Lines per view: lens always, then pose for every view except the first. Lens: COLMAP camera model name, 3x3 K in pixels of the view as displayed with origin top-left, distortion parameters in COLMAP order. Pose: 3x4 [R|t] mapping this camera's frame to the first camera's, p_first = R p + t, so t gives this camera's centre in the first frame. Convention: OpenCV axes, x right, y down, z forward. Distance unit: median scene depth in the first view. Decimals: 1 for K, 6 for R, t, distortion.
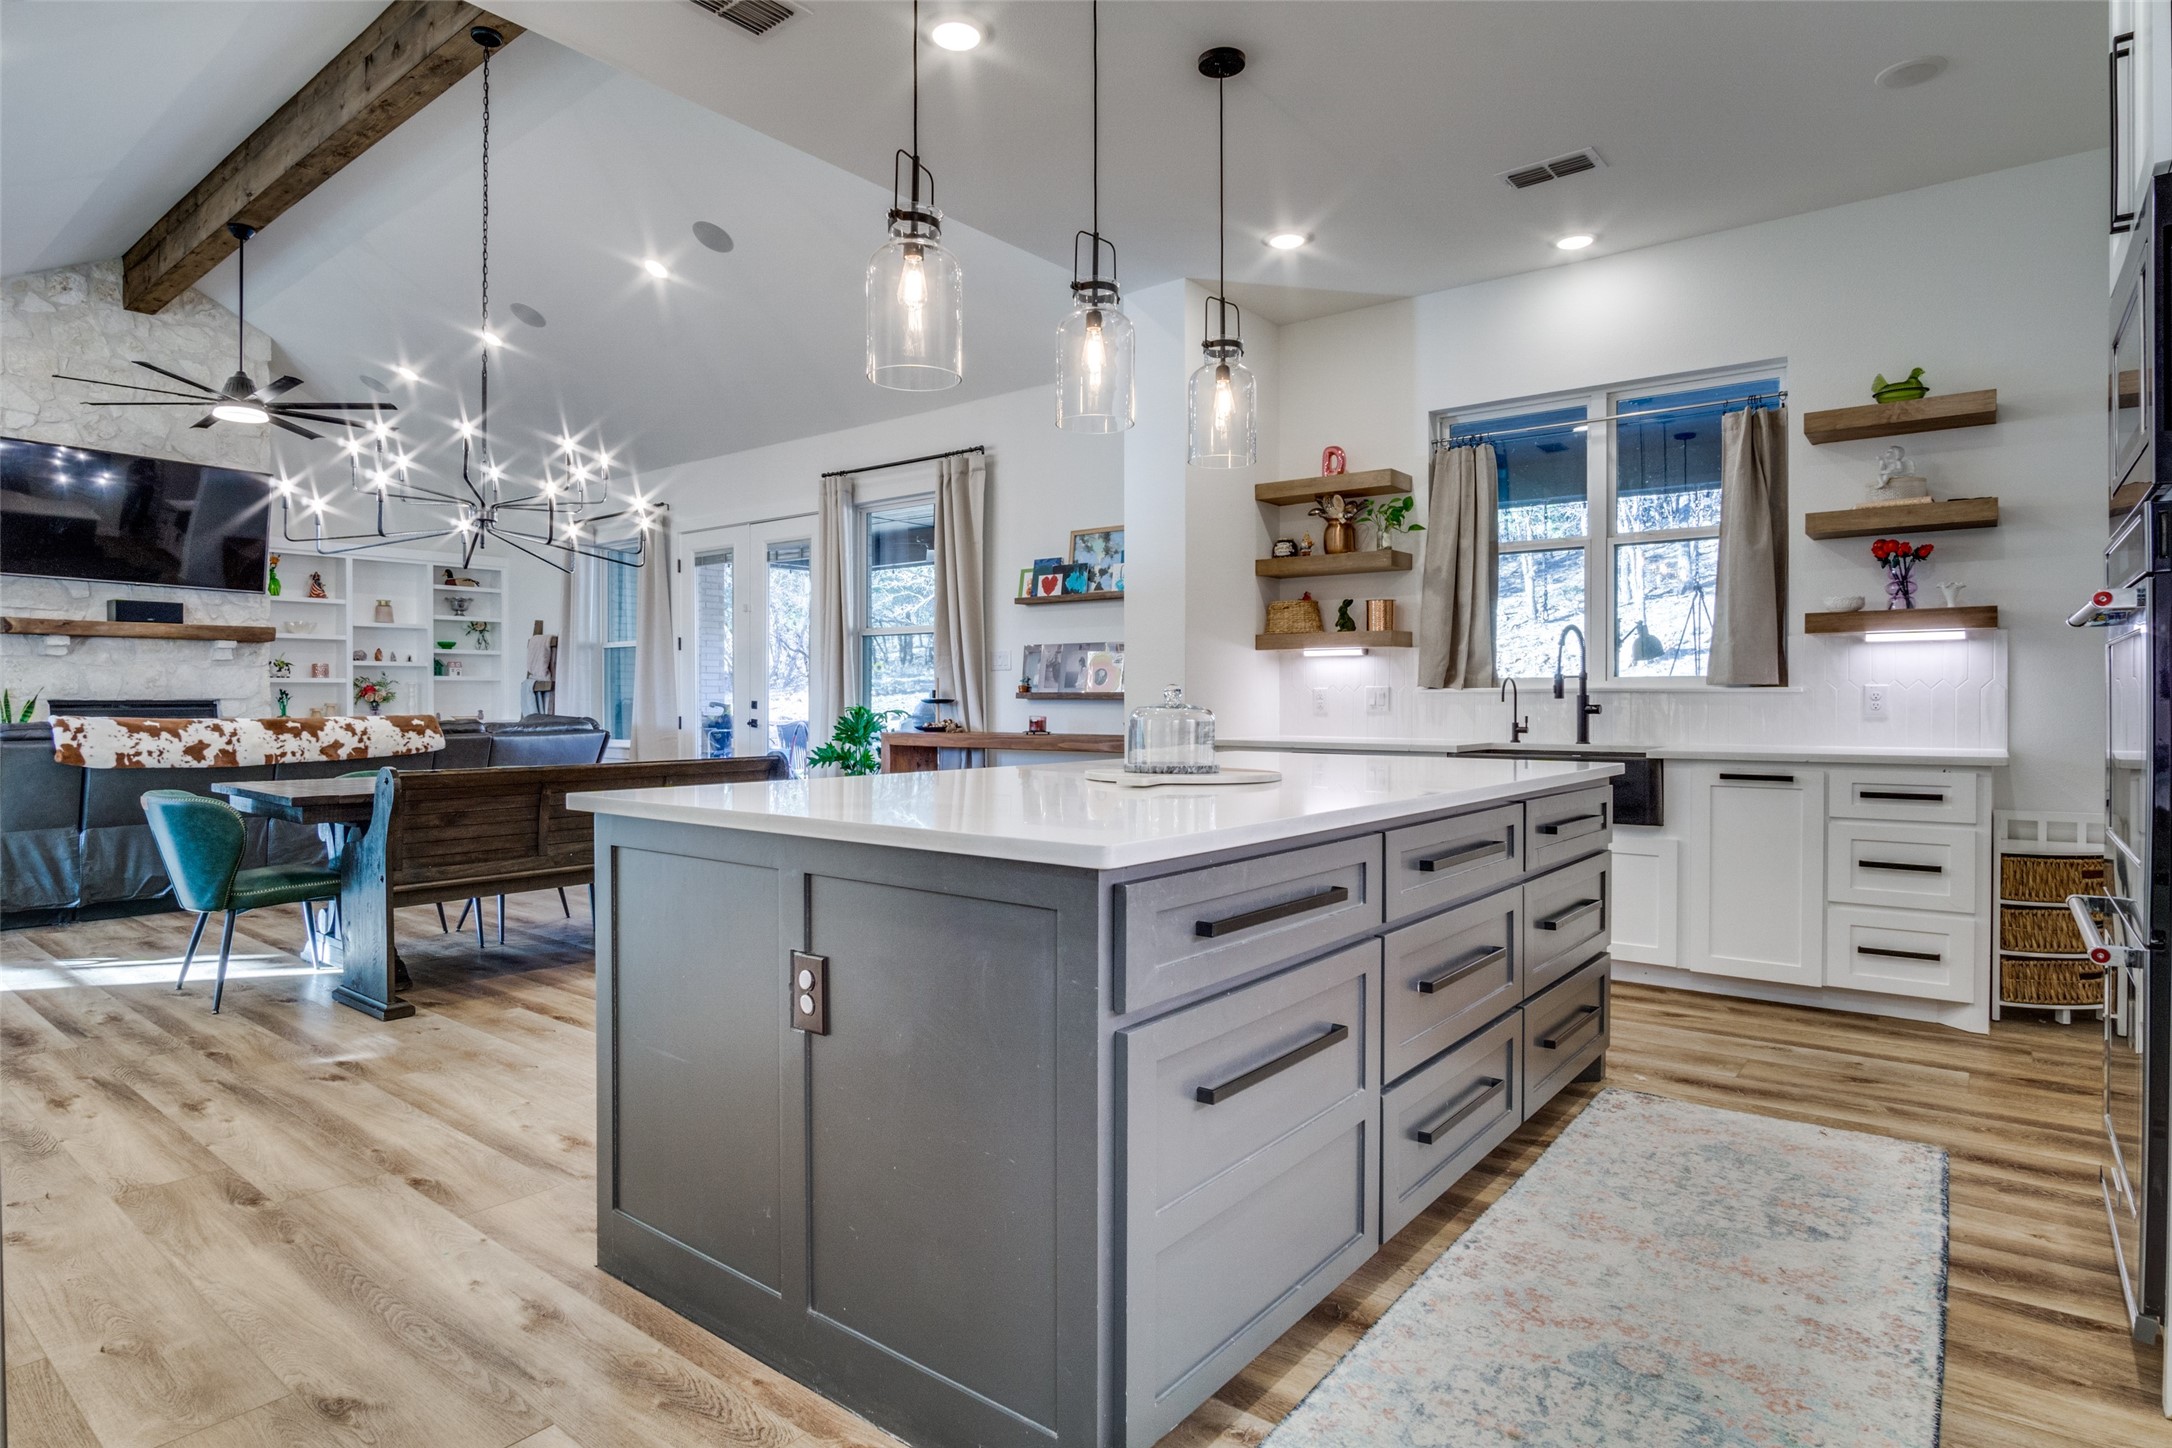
lens RADIAL K [[1162.2, 0, 1076.0], [0, 1162.2, 713.3], [0, 0, 1]] dist [-0.022349, 0.003015]
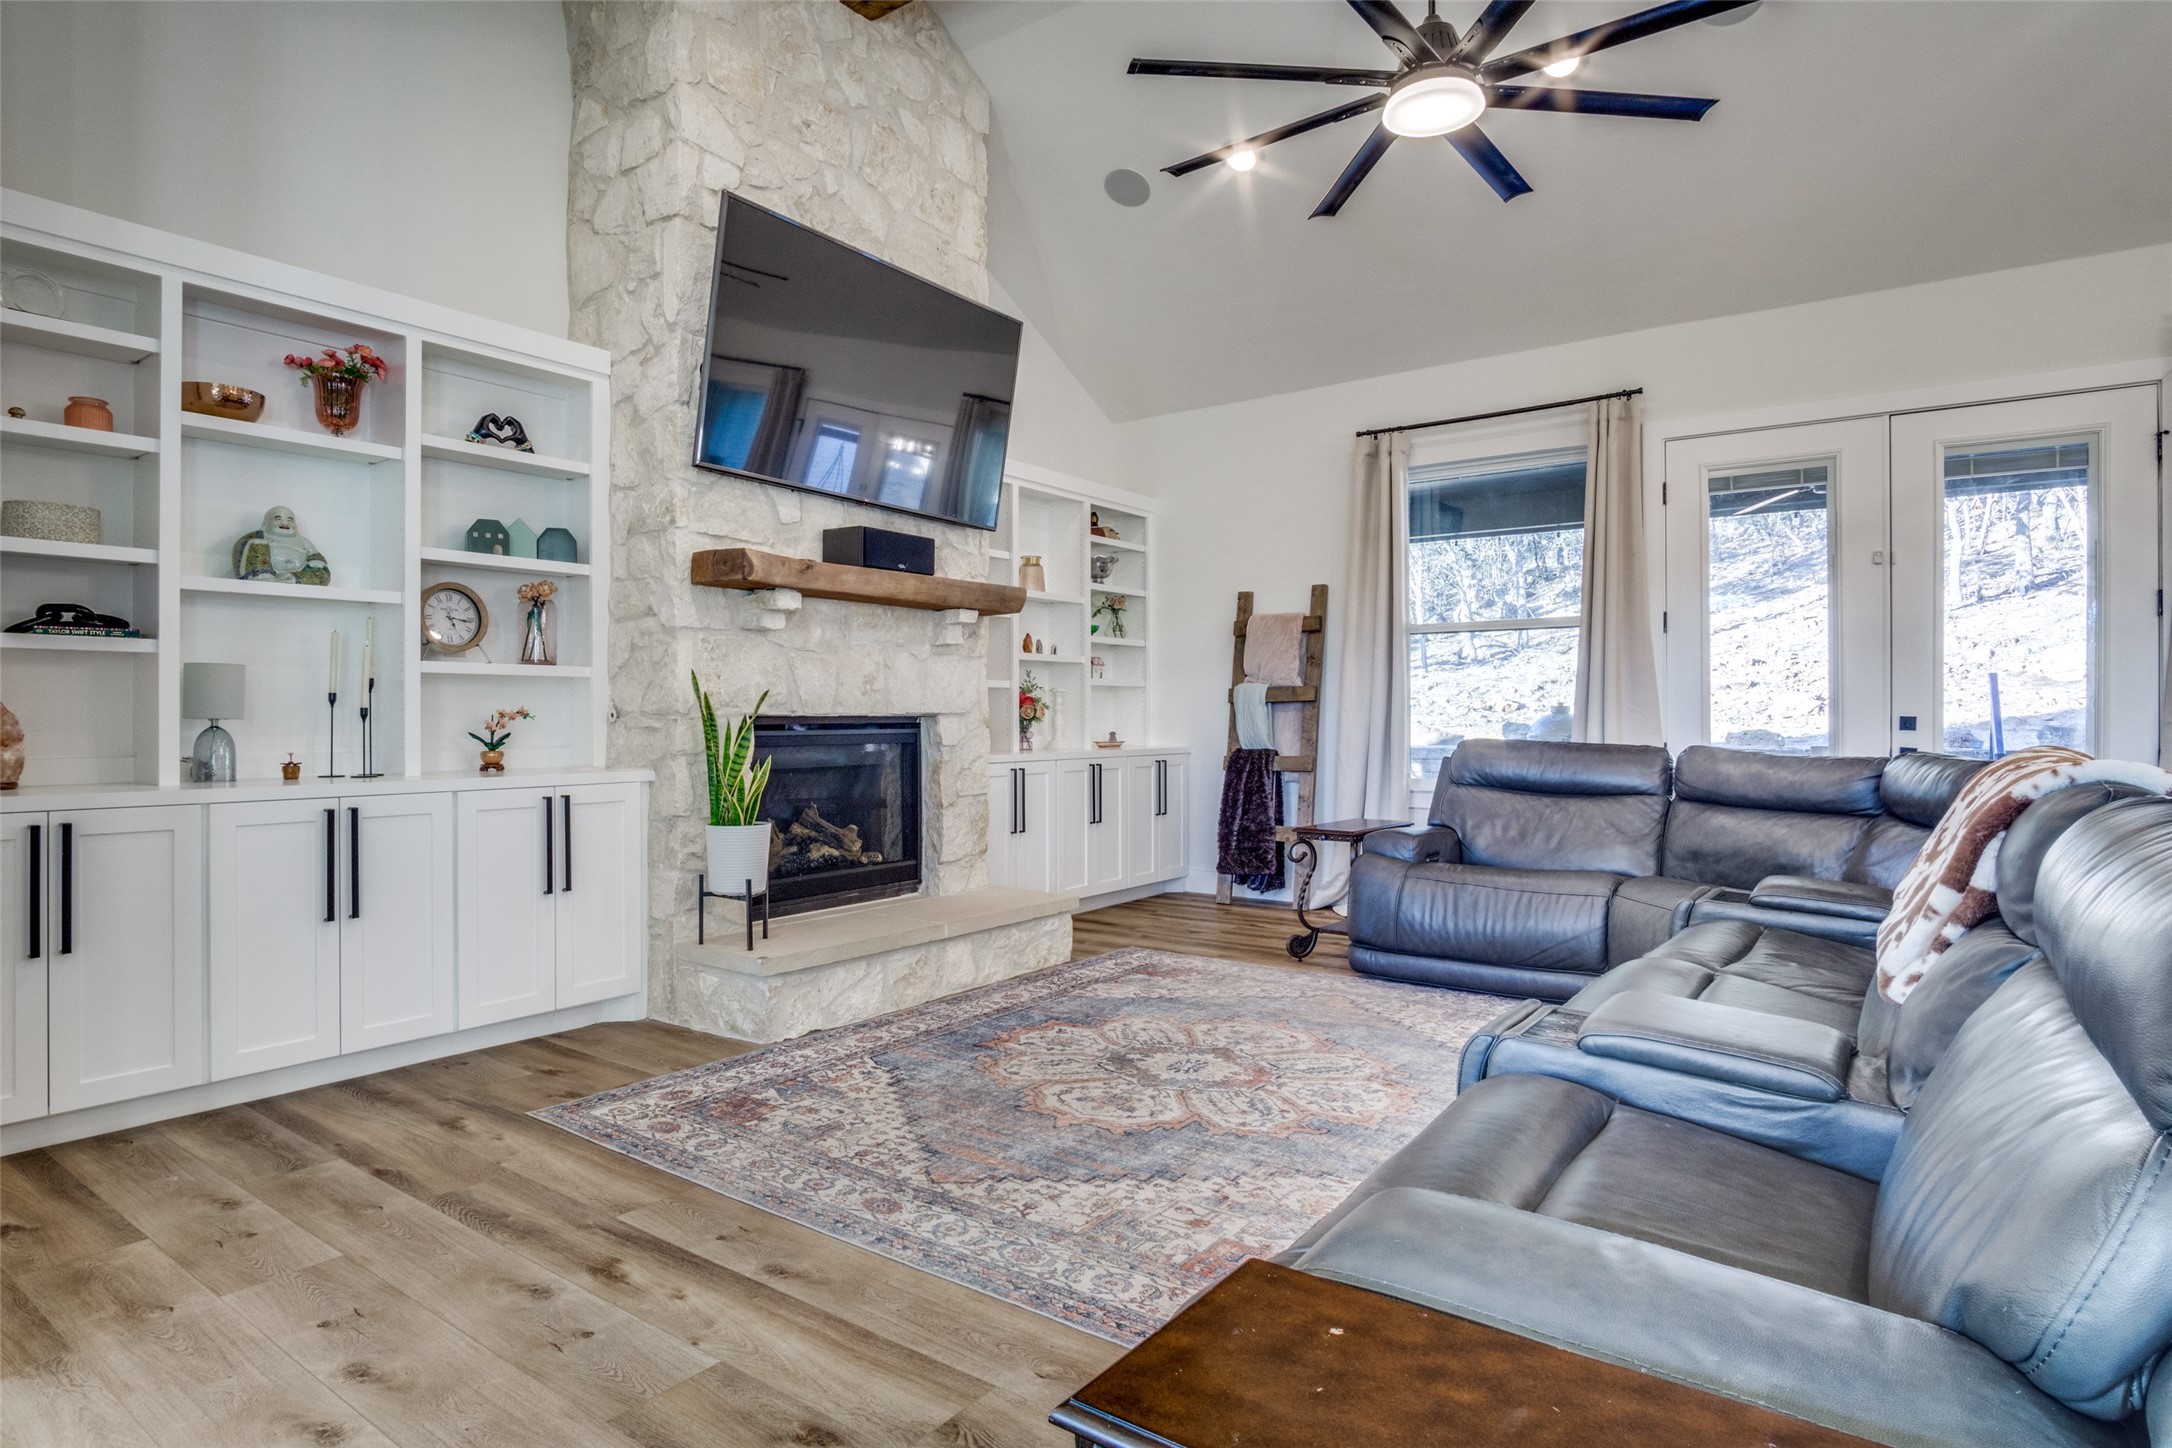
lens RADIAL K [[1188.9, 0, 1058.3], [0, 1188.9, 717.3], [0, 0, 1]] dist [-0.026645, 0.001752]
pose [[0.999450, -0.000560, 0.033161, -0.950628], [0.000930, 0.999937, -0.011144, -0.005502], [-0.033153, 0.011169, 0.999388, 0.555971]]
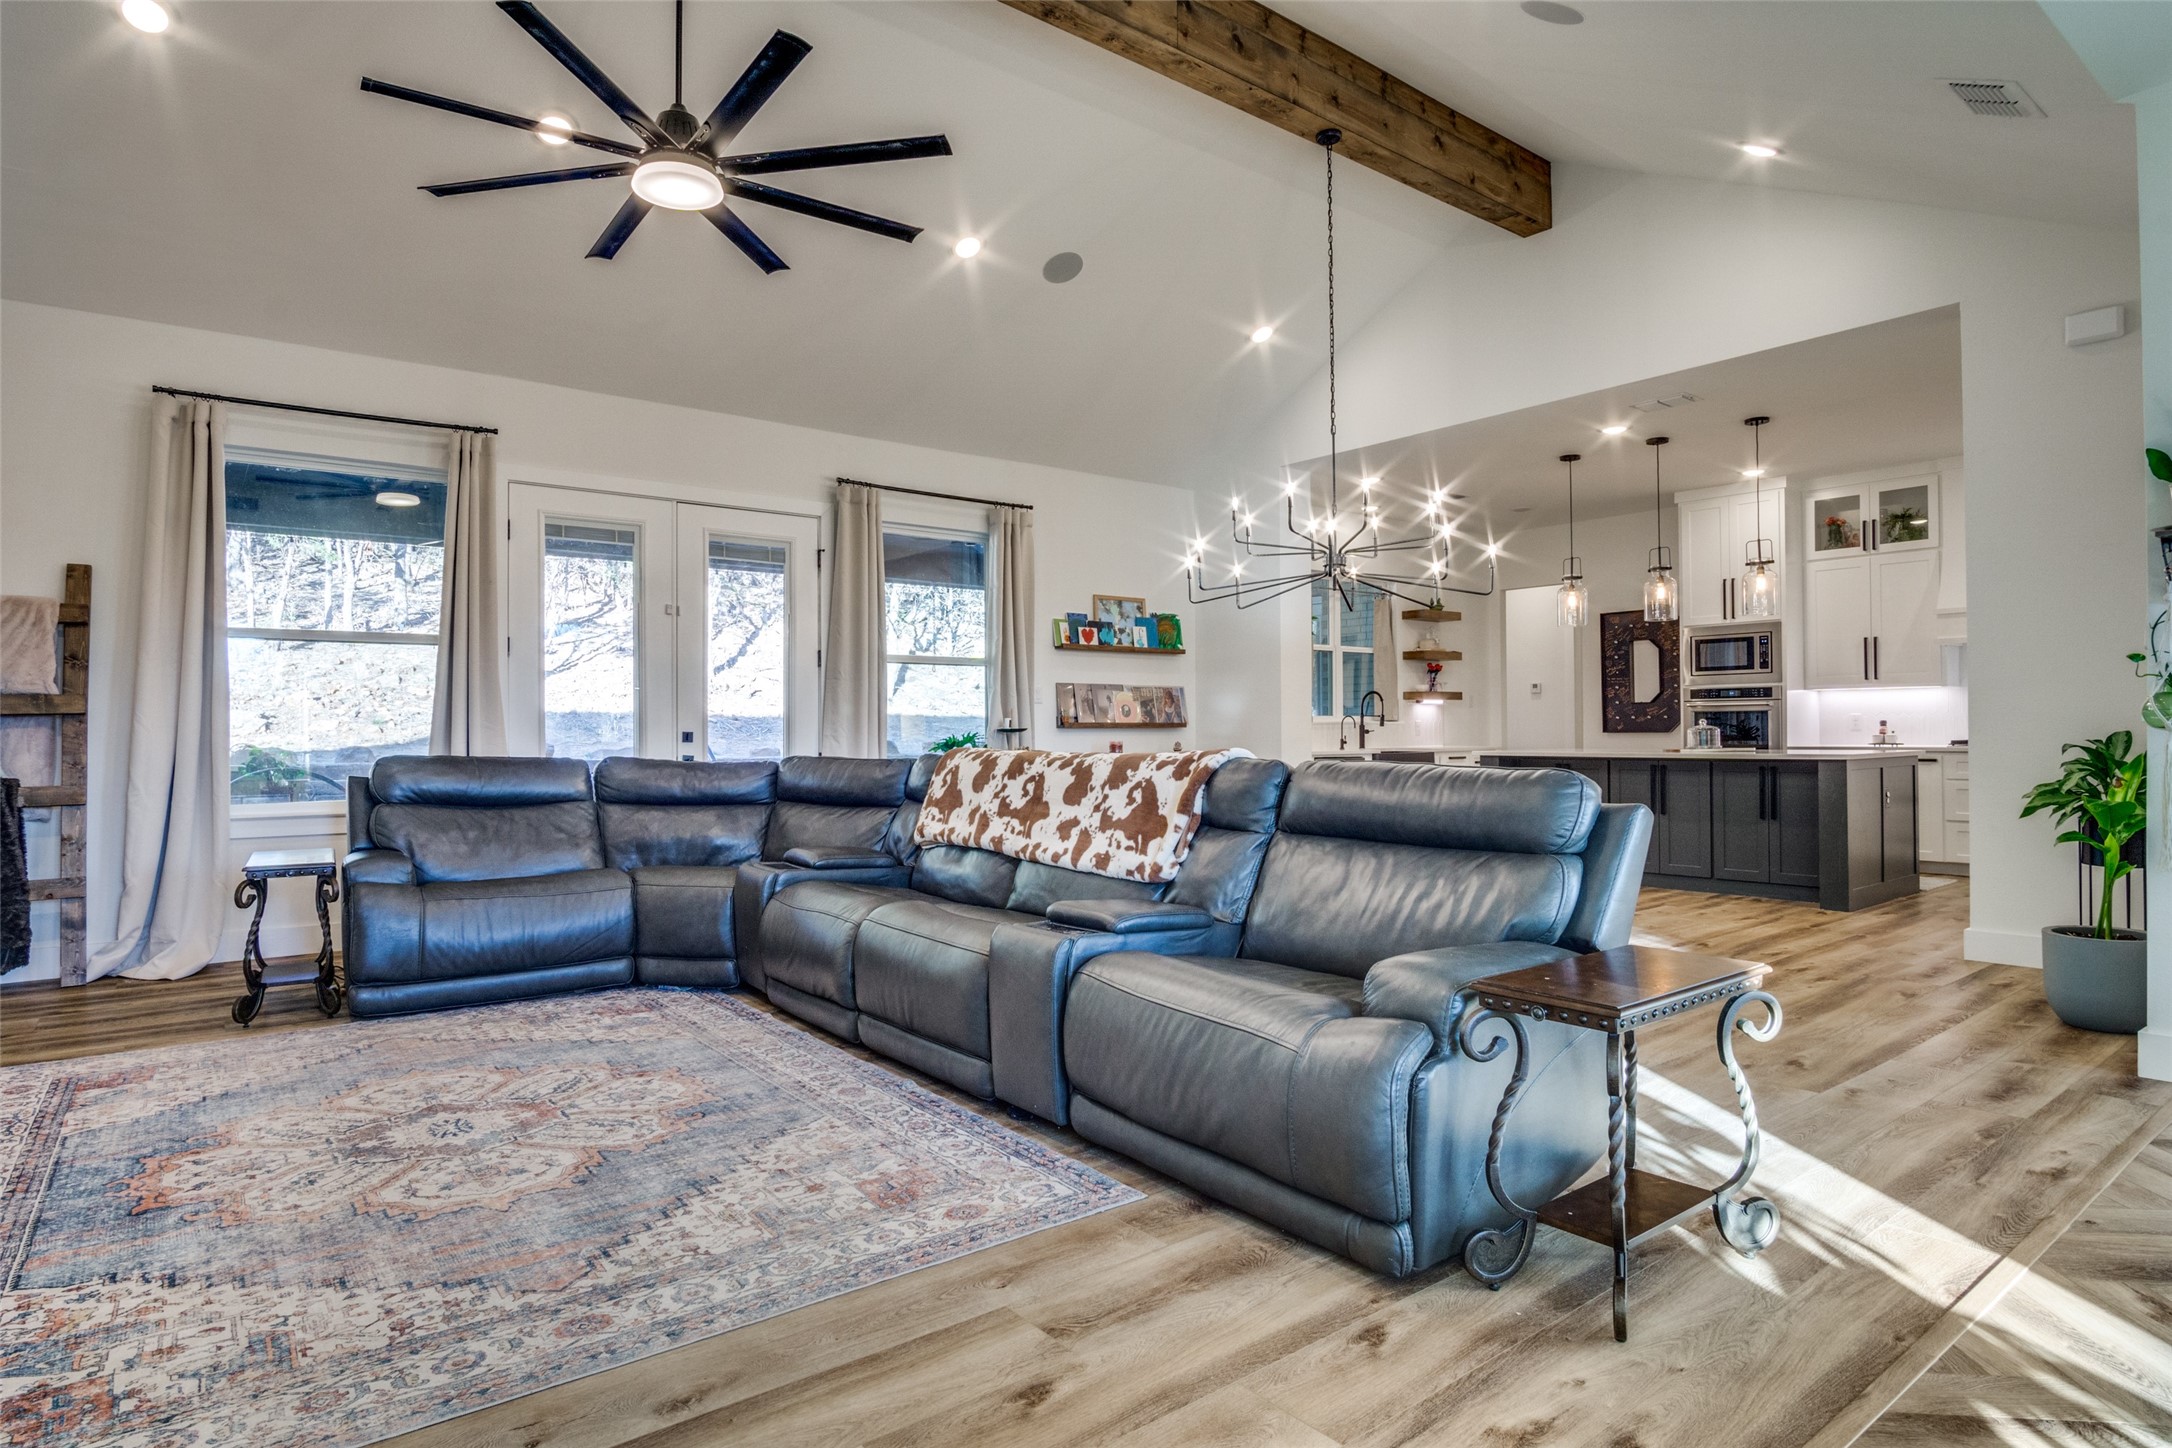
lens RADIAL K [[1166.0, 0, 1056.9], [0, 1166.0, 723.4], [0, 0, 1]] dist [-0.038700, 0.010341]
pose [[0.247673, 0.004585, 0.968833, -1.265847], [0.017103, 0.999812, -0.009104, -0.006478], [-0.968693, 0.018825, 0.247548, 0.746179]]
